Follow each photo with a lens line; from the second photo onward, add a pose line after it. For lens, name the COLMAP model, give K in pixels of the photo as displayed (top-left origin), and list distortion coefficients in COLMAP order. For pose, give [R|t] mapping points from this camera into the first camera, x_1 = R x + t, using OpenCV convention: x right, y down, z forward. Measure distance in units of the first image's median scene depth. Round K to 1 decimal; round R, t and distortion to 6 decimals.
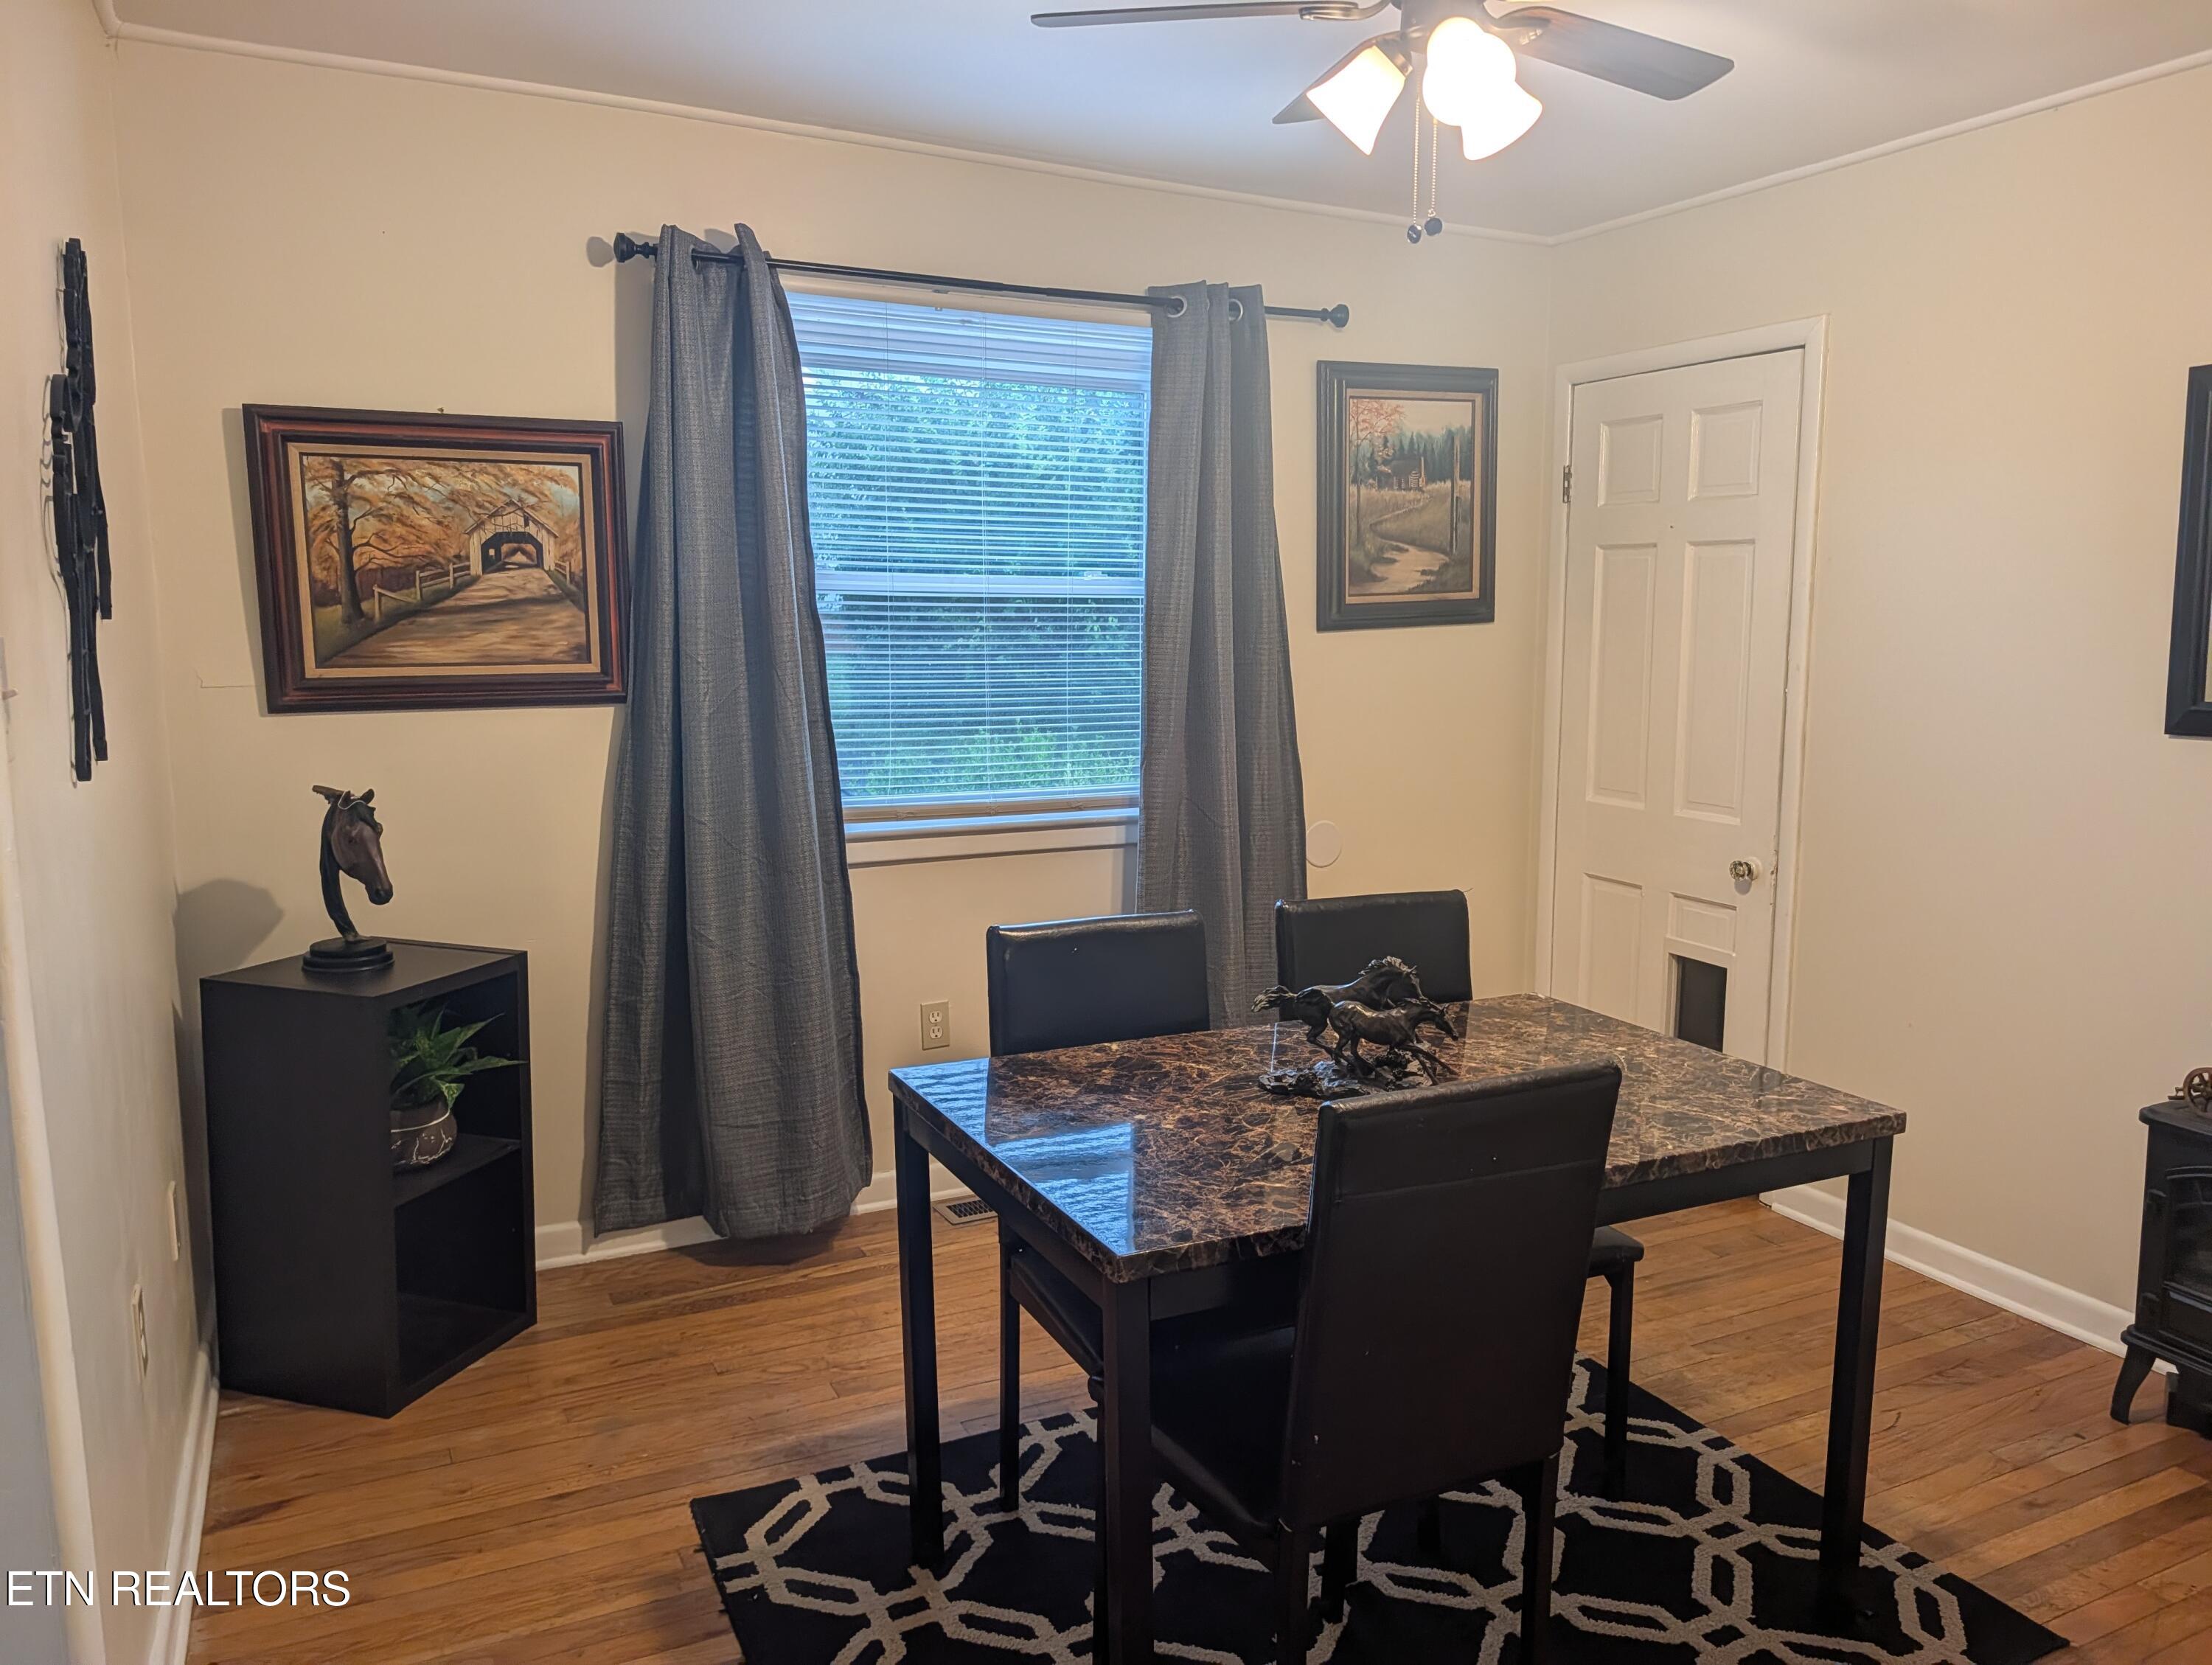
lens RADIAL K [[1584.6, 0, 1133.2], [0, 1584.6, 820.6], [0, 0, 1]] dist [0.029341, -0.036519]
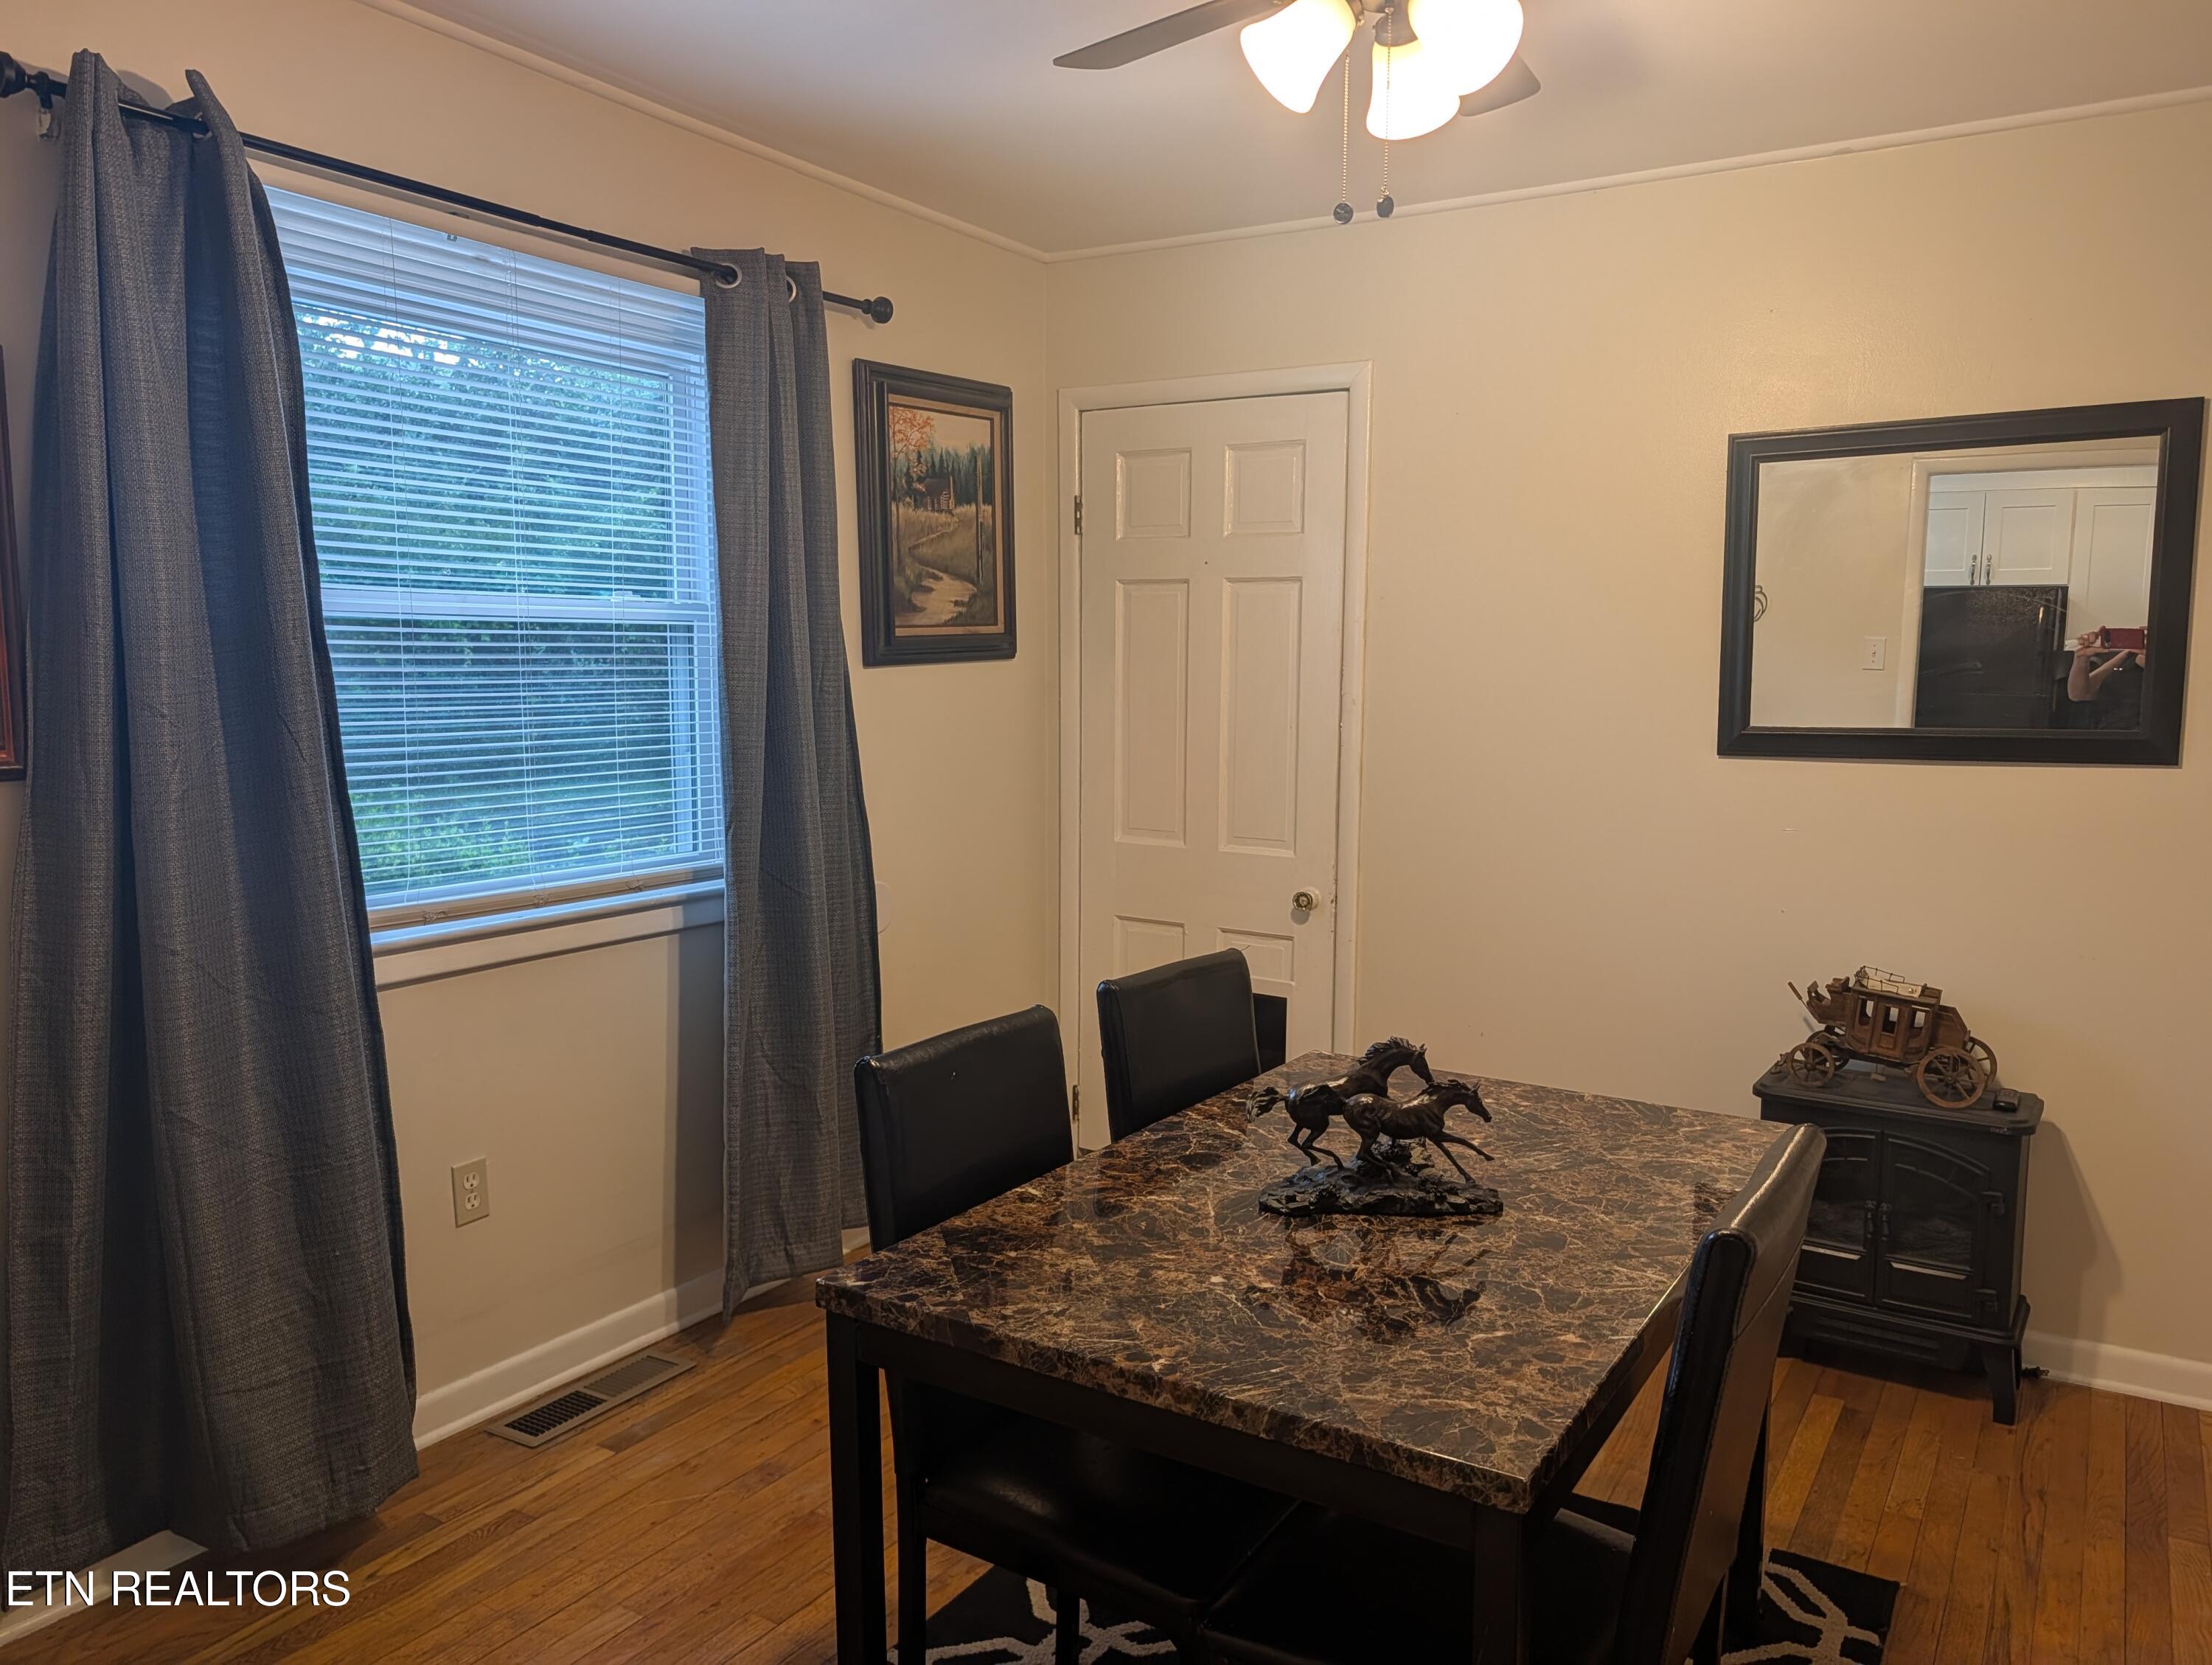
lens RADIAL K [[1584.6, 0, 1124.8], [0, 1584.6, 848.5], [0, 0, 1]] dist [0.029341, -0.036519]
pose [[0.855674, -0.061249, 0.513878, -0.228511], [0.063959, 0.997875, 0.012436, -0.021713], [-0.513548, 0.022226, 0.857773, 0.180245]]
